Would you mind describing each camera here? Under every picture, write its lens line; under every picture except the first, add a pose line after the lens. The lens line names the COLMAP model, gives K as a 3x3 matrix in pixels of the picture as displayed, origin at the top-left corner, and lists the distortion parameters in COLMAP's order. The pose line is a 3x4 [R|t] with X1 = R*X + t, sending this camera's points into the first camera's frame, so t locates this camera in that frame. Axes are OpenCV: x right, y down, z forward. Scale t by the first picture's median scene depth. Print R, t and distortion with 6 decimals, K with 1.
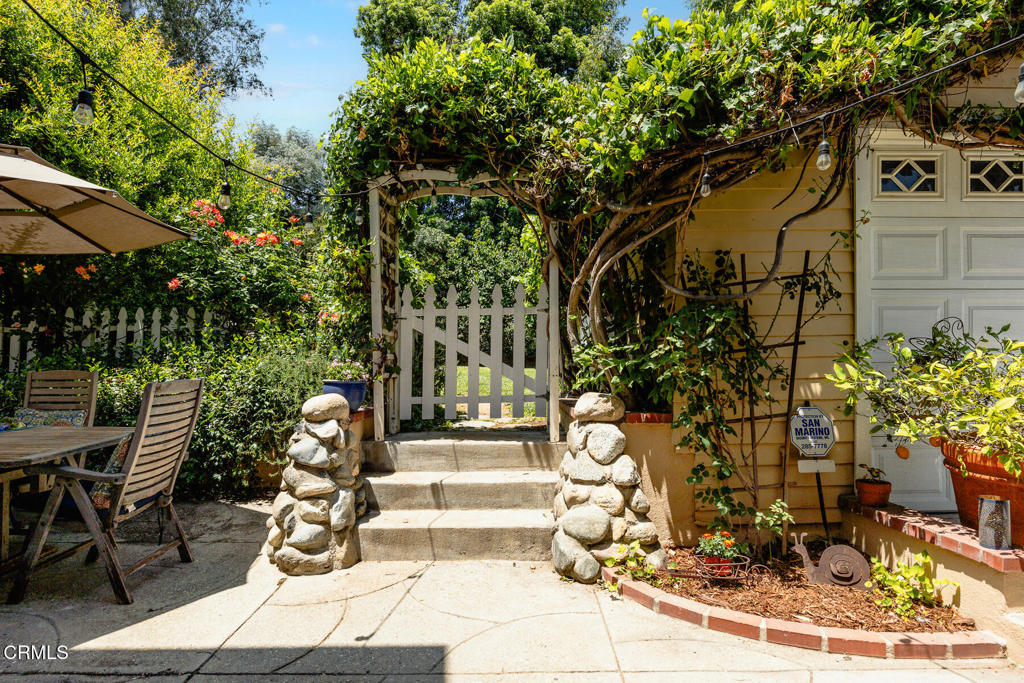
lens RADIAL K [[552.1, 0, 512.0], [0, 552.1, 341.5], [0, 0, 1]] dist [-0.001467, -0.000642]
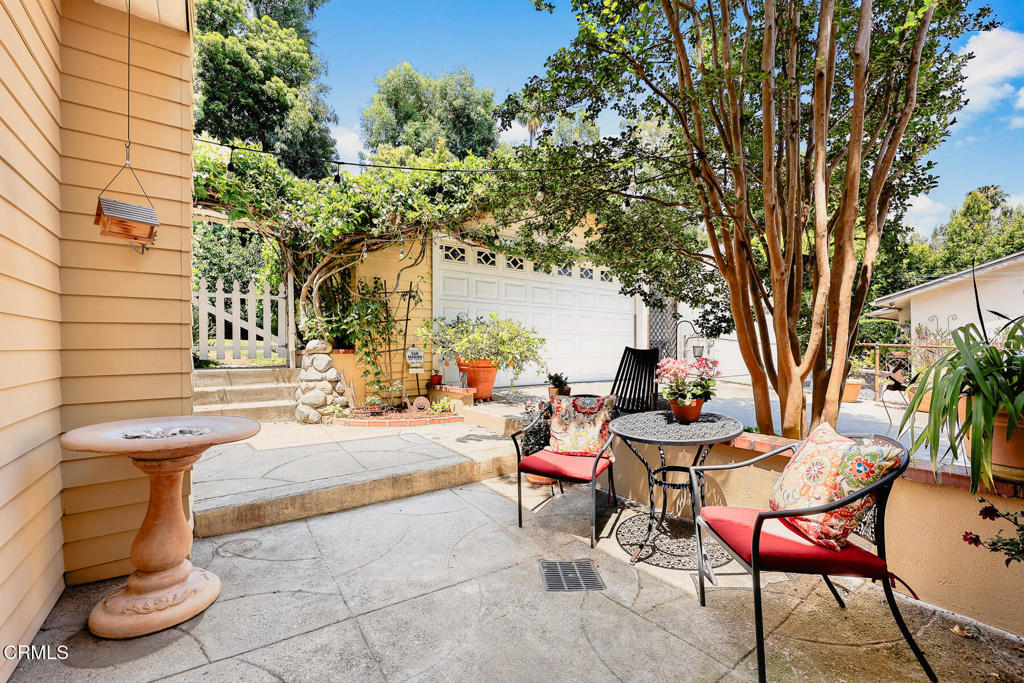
lens RADIAL K [[415.2, 0, 519.4], [0, 415.2, 374.3], [0, 0, 1]] dist [0.002067, 0.000192]
pose [[0.809311, -0.033941, 0.586398, -0.158159], [-0.030056, 0.994628, 0.099050, 0.044098], [-0.586610, -0.097787, 0.803944, -0.742444]]
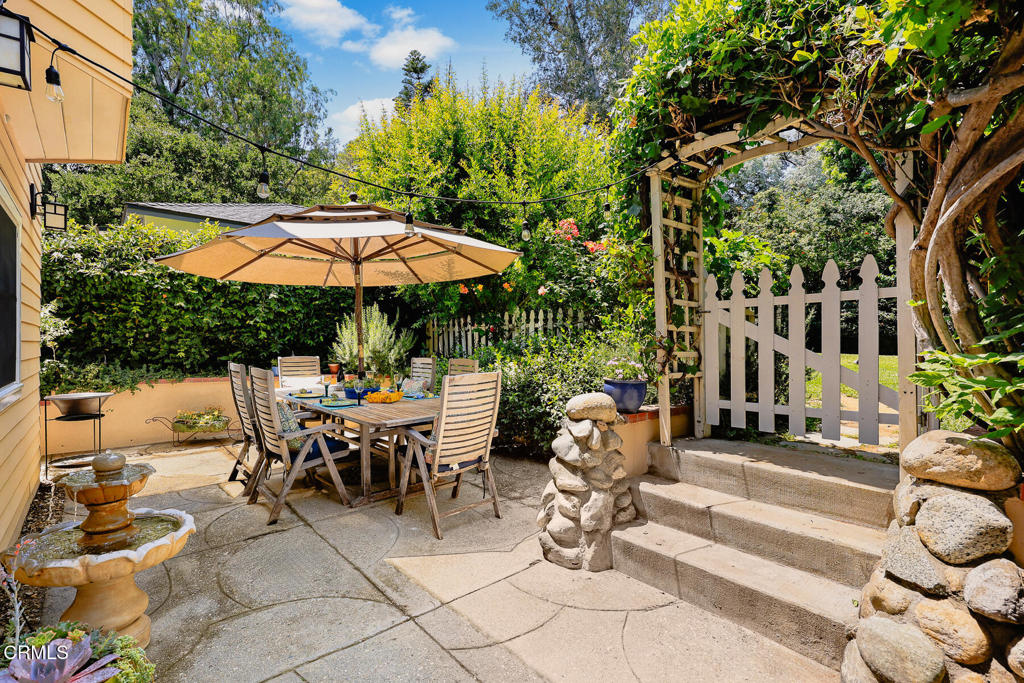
lens RADIAL K [[475.1, 0, 492.6], [0, 475.1, 340.1], [0, 0, 1]] dist [-0.001005, -0.000223]
pose [[0.634078, 0.003017, -0.773263, 0.238939], [0.020836, 0.999563, 0.020986, -0.025673], [0.772988, -0.029419, 0.633738, 0.326336]]
